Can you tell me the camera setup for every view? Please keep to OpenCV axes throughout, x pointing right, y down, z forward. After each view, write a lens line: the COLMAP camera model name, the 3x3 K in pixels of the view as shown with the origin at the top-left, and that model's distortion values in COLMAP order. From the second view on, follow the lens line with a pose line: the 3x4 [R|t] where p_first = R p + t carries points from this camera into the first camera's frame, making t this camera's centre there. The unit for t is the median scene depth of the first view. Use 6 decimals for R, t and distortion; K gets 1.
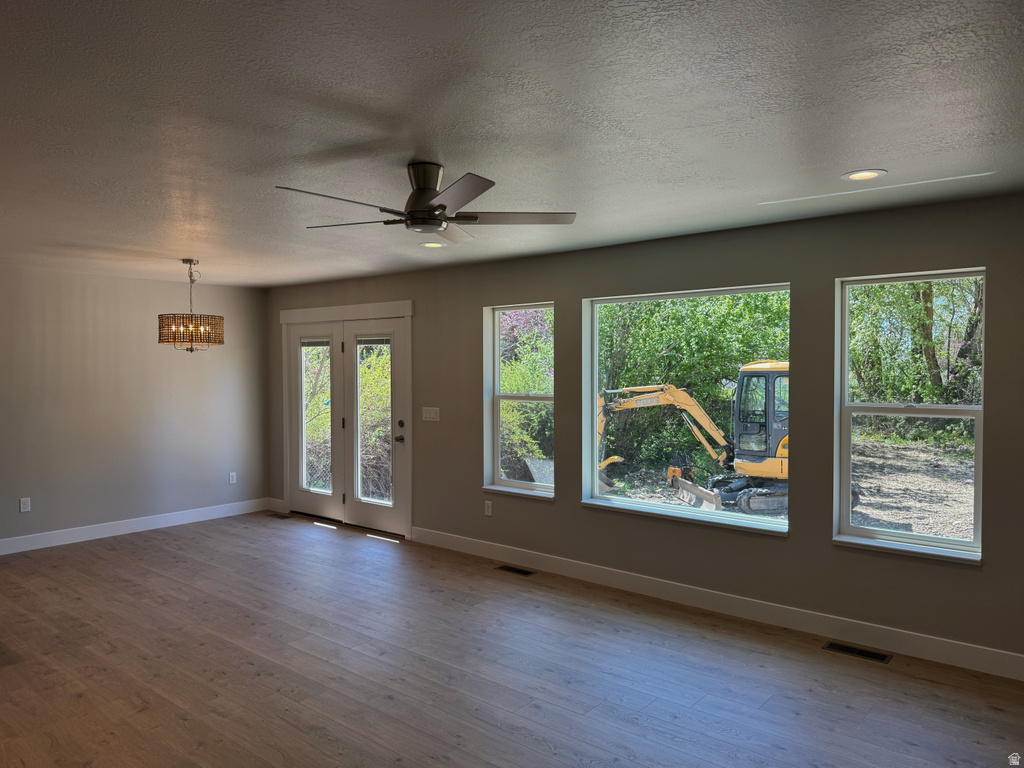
lens RADIAL K [[724.9, 0, 524.0], [0, 724.9, 370.9], [0, 0, 1]] dist [0.050884, -0.059706]
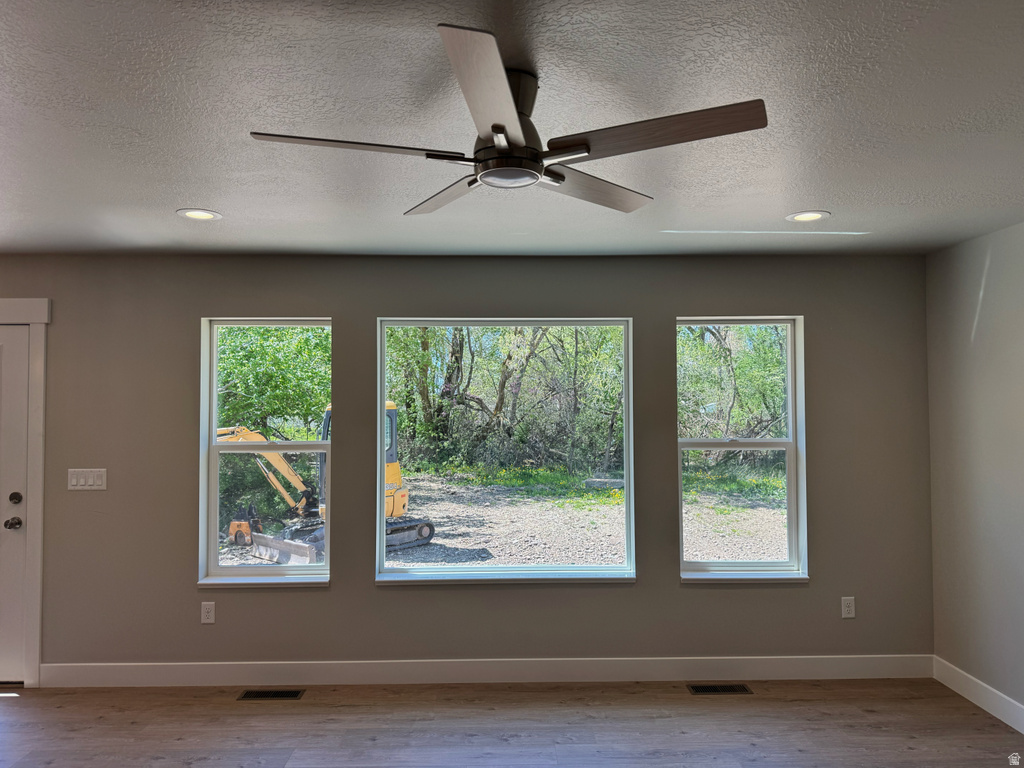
lens RADIAL K [[724.9, 0, 513.8], [0, 724.9, 377.8], [0, 0, 1]] dist [0.050884, -0.059706]
pose [[0.754403, 0.023491, 0.655991, -0.337763], [0.005405, 0.999103, -0.041994, -0.000412], [-0.656389, 0.035226, 0.753599, 0.332750]]
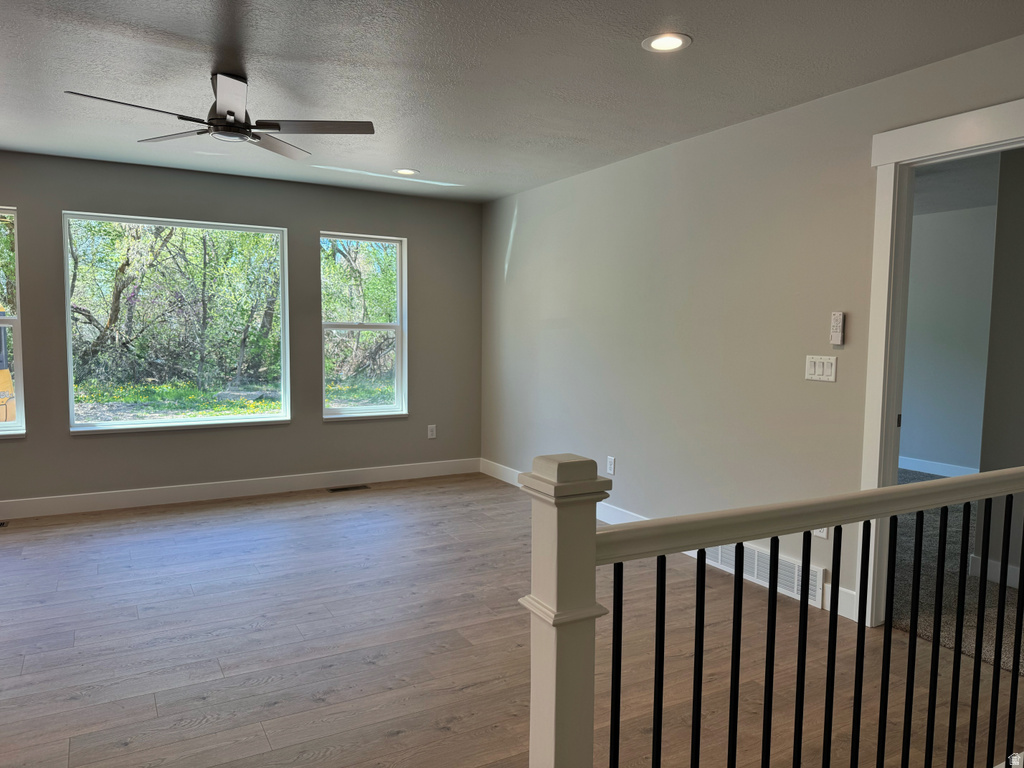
lens RADIAL K [[724.9, 0, 513.8], [0, 724.9, 384.6], [0, 0, 1]] dist [0.050884, -0.059706]
pose [[0.350570, -0.067608, 0.934093, -0.629653], [-0.005020, 0.997241, 0.074062, 0.050560], [-0.936523, -0.030653, 0.349263, 0.143984]]
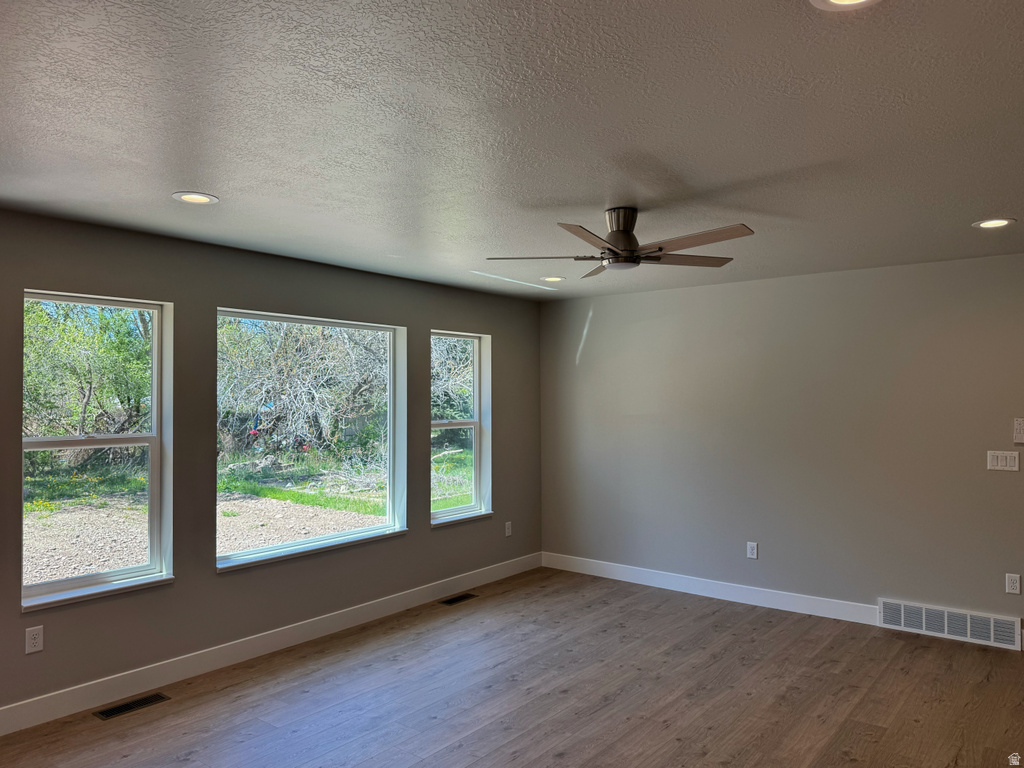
lens RADIAL K [[724.9, 0, 517.8], [0, 724.9, 378.9], [0, 0, 1]] dist [0.050884, -0.059706]
pose [[-0.030275, 0.028511, 0.999135, -0.757264], [0.009027, 0.999560, -0.028249, 0.003885], [-0.999501, 0.008164, -0.030520, 0.741206]]
